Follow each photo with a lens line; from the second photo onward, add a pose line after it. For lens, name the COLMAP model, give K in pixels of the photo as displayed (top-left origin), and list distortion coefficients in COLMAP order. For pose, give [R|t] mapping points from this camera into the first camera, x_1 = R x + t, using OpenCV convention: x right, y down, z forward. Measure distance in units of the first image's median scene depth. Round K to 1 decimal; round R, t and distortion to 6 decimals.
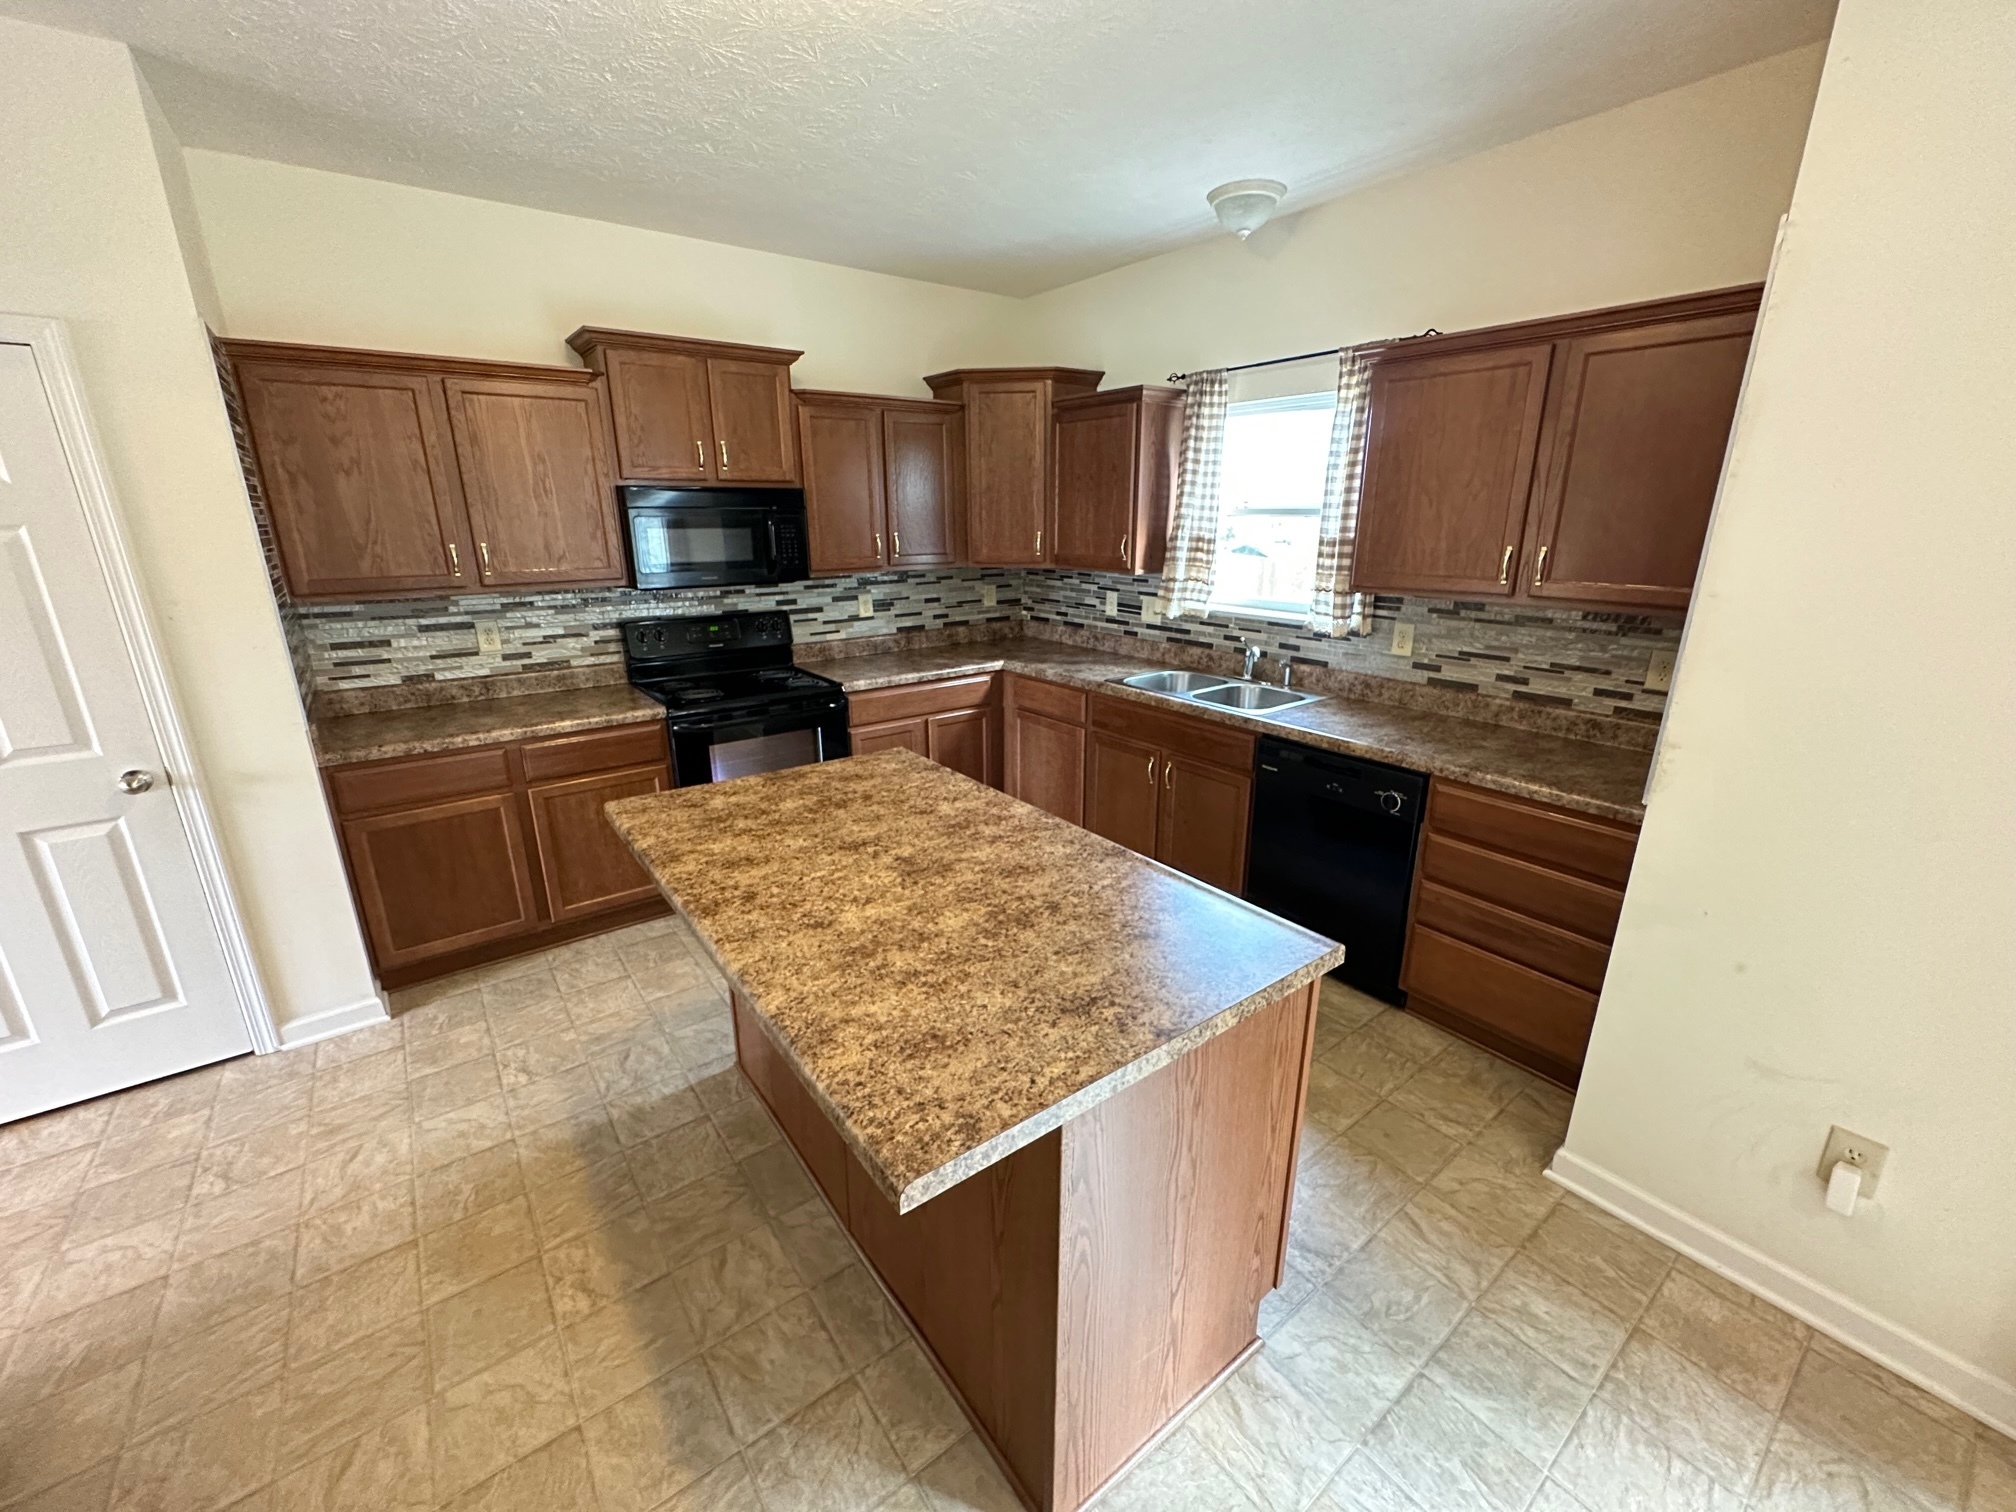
lens RADIAL K [[804.9, 0, 1013.6], [0, 804.9, 762.1], [0, 0, 1]] dist [-0.000995, 0.001062]
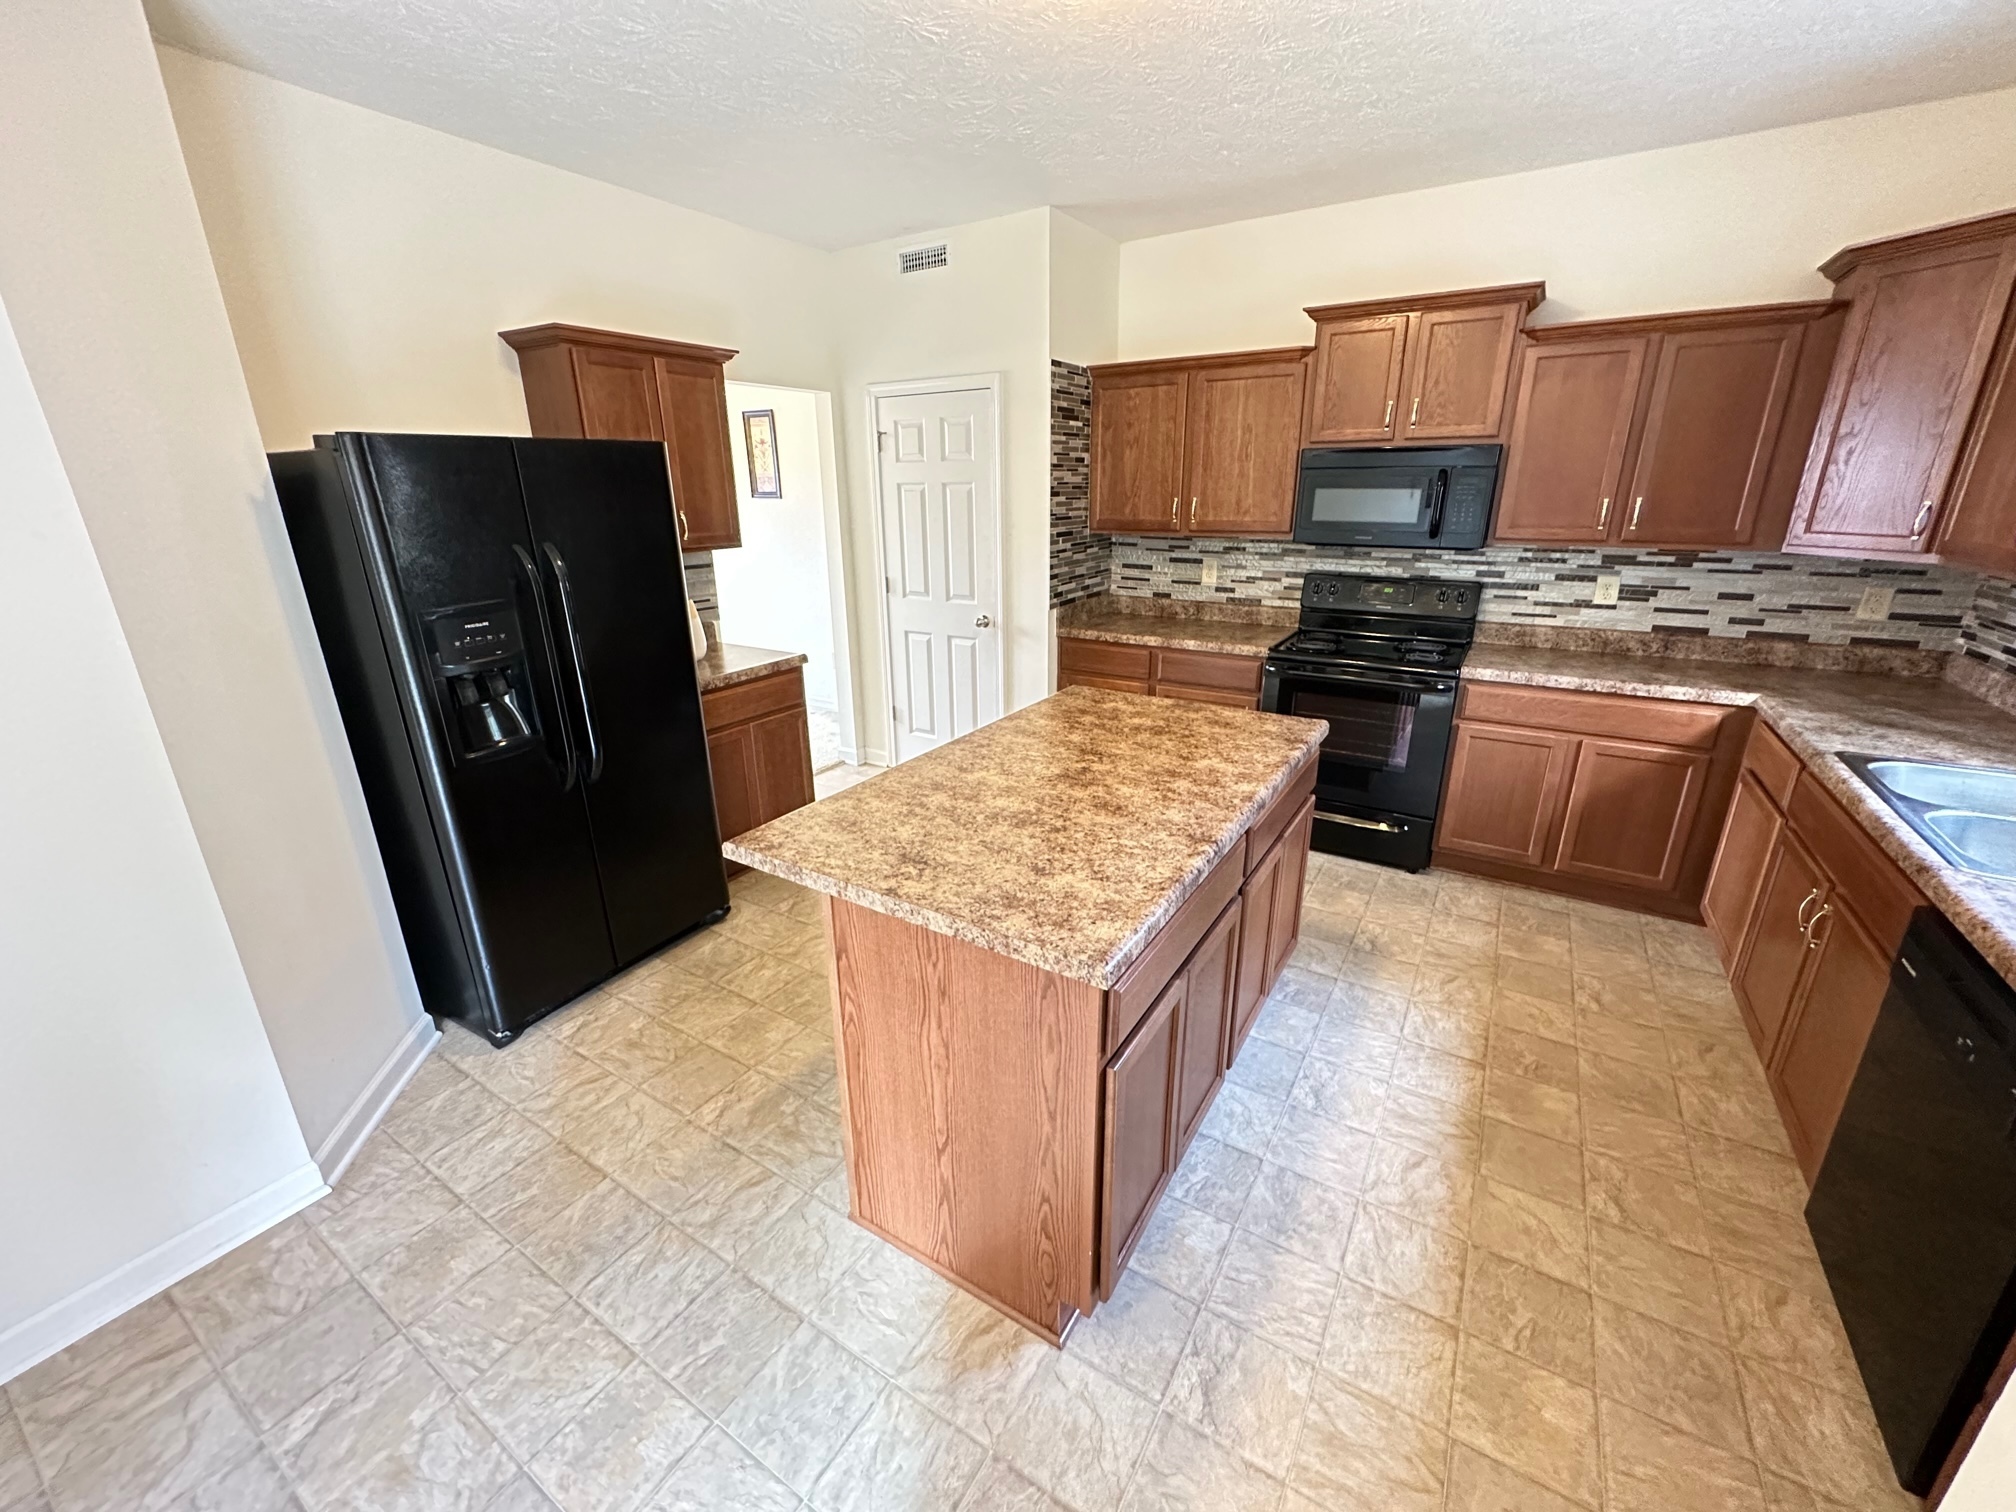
lens RADIAL K [[804.9, 0, 1001.3], [0, 804.9, 762.9], [0, 0, 1]] dist [-0.000995, 0.001062]
pose [[0.351610, 0.310143, -0.883279, 0.451852], [-0.272563, 0.936565, 0.220353, -0.060317], [0.895589, 0.163271, 0.413839, 0.211400]]
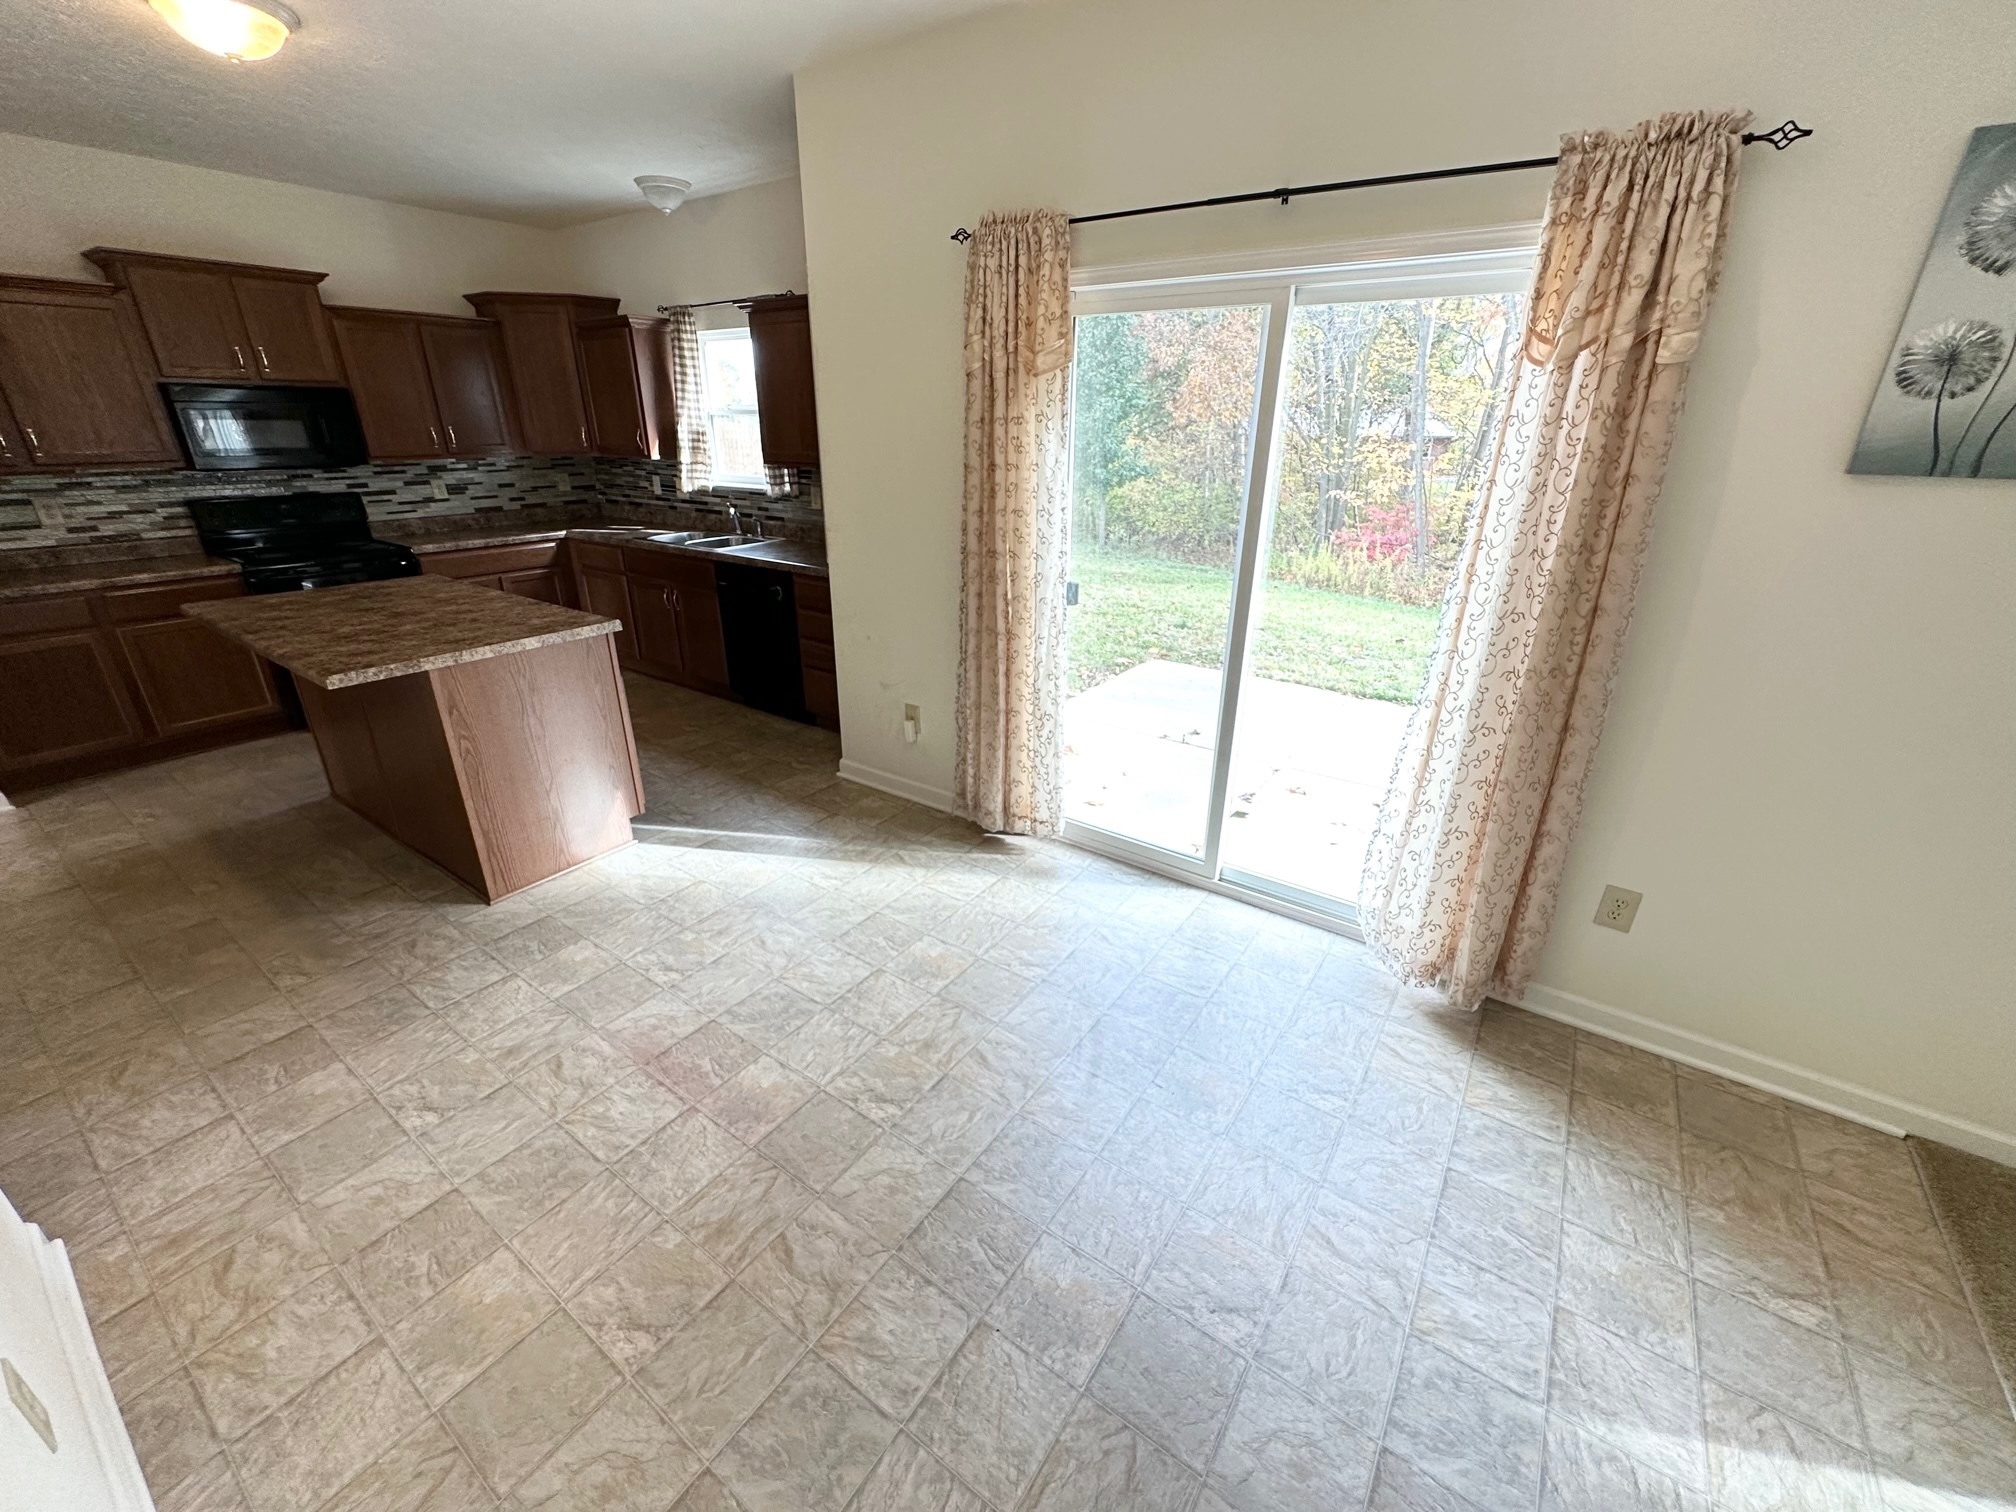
lens RADIAL K [[804.9, 0, 1006.9], [0, 804.9, 754.2], [0, 0, 1]] dist [-0.000995, 0.001062]
pose [[0.953813, -0.107469, 0.280520, 0.317327], [0.081218, 0.991296, 0.103618, 0.185403], [-0.289214, -0.076049, 0.954239, -0.558239]]
